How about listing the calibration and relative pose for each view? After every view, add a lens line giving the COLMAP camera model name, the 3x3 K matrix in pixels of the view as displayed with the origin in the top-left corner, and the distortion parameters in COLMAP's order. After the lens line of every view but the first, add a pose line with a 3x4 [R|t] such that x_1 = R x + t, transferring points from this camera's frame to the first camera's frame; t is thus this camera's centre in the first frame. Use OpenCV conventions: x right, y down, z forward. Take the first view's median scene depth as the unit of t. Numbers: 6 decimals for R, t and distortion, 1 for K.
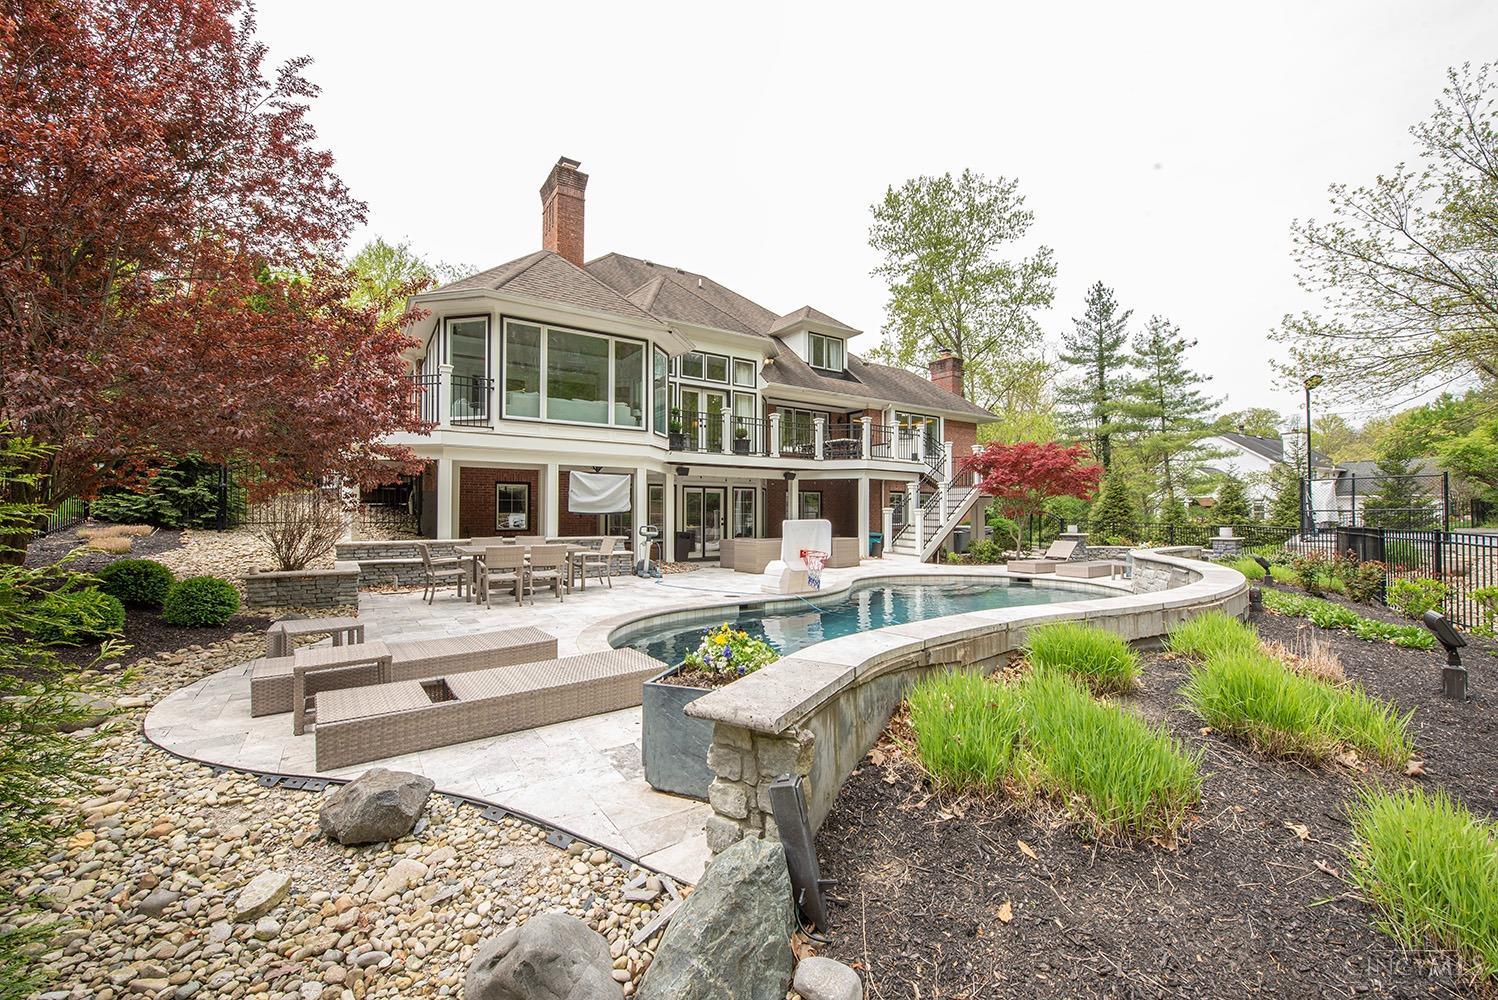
lens RADIAL K [[600.7, 0, 746.7], [0, 600.7, 497.8], [0, 0, 1]] dist [-0.011549, -0.000576]
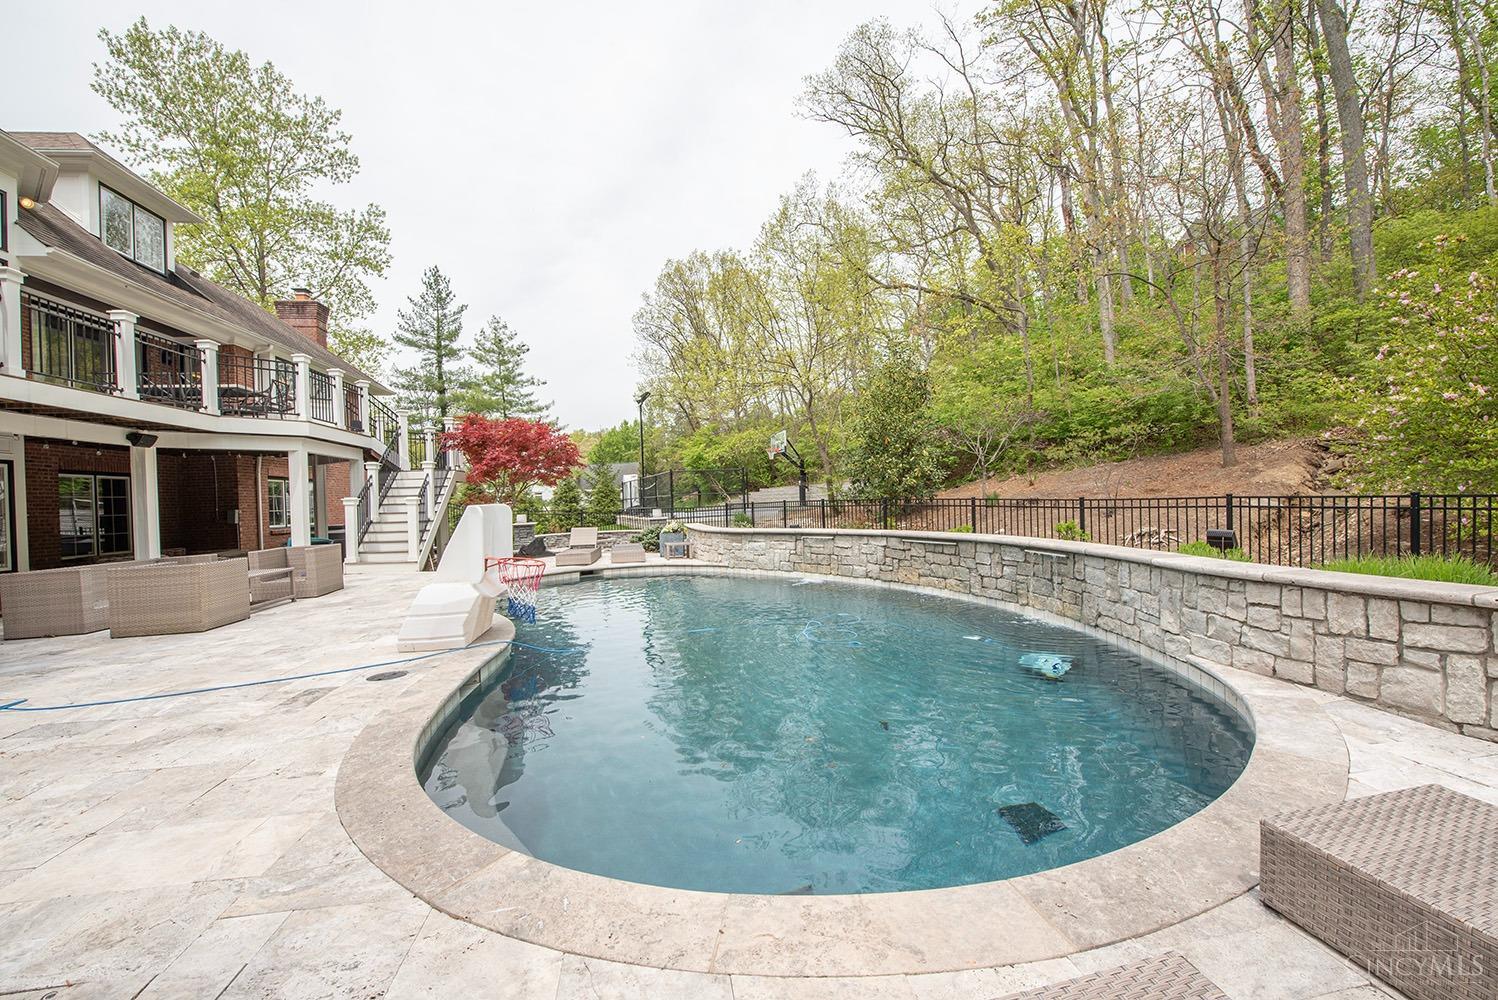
lens RADIAL K [[600.7, 0, 752.7], [0, 600.7, 514.1], [0, 0, 1]] dist [-0.011549, -0.000576]
pose [[0.443390, -0.037532, 0.895543, -0.061154], [0.007750, 0.999246, 0.038042, 0.005210], [-0.896296, -0.009927, 0.443346, 0.109577]]
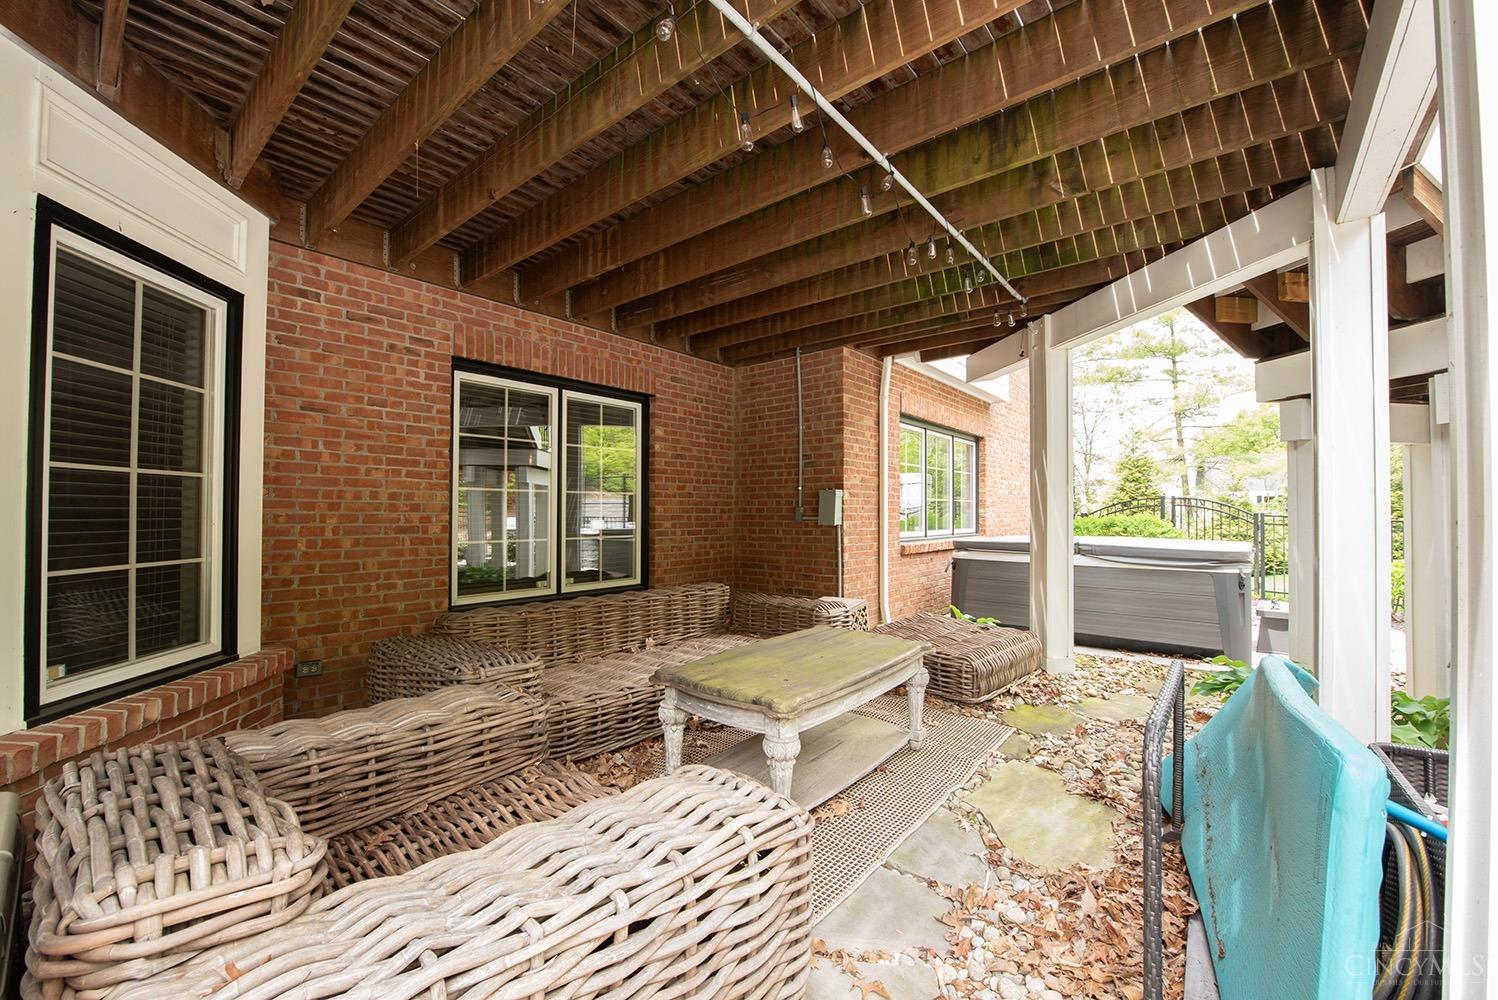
lens RADIAL K [[600.7, 0, 749.2], [0, 600.7, 497.1], [0, 0, 1]] dist [-0.011549, -0.000576]
pose [[0.969661, 0.001705, 0.244448, 0.018392], [-0.003741, 0.999962, 0.007865, 0.011022], [-0.244426, -0.008541, 0.969630, 0.298924]]
